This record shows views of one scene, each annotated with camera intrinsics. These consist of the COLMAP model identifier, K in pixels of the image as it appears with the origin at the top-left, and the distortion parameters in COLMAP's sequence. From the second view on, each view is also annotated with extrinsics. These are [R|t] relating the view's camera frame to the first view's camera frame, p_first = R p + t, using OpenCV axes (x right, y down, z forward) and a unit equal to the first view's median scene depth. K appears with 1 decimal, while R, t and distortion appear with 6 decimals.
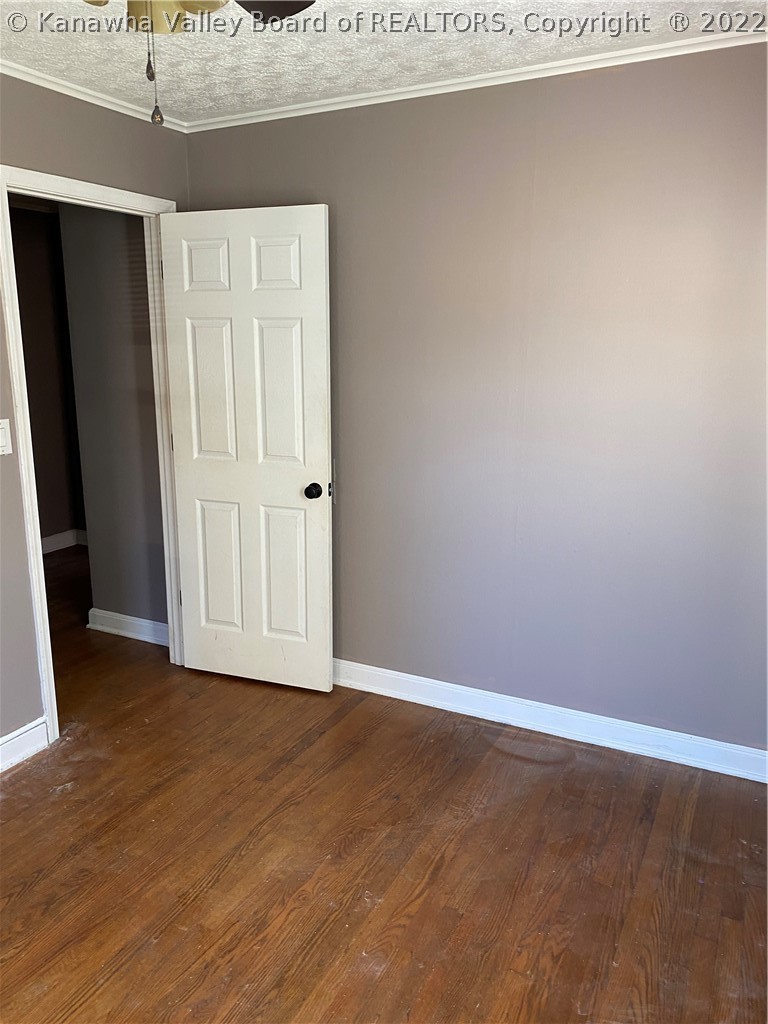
lens RADIAL K [[771.2, 0, 384.0], [0, 771.2, 512.0], [0, 0, 1]] dist [0.010824, -0.002222]
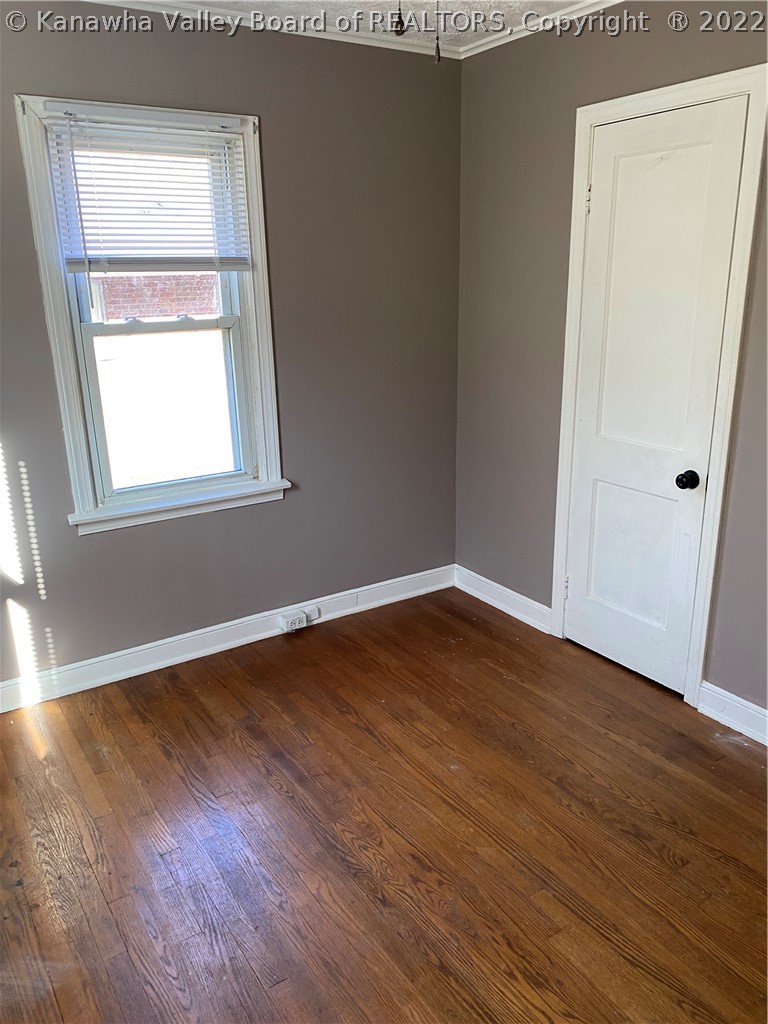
lens RADIAL K [[779.1, 0, 384.0], [0, 779.1, 512.0], [0, 0, 1]] dist [0.009242, 0.000248]
pose [[-0.487282, 0.269990, -0.830459, 0.522391], [-0.176455, 0.900942, 0.396442, -0.255454], [0.855231, 0.339718, -0.391372, 1.064798]]
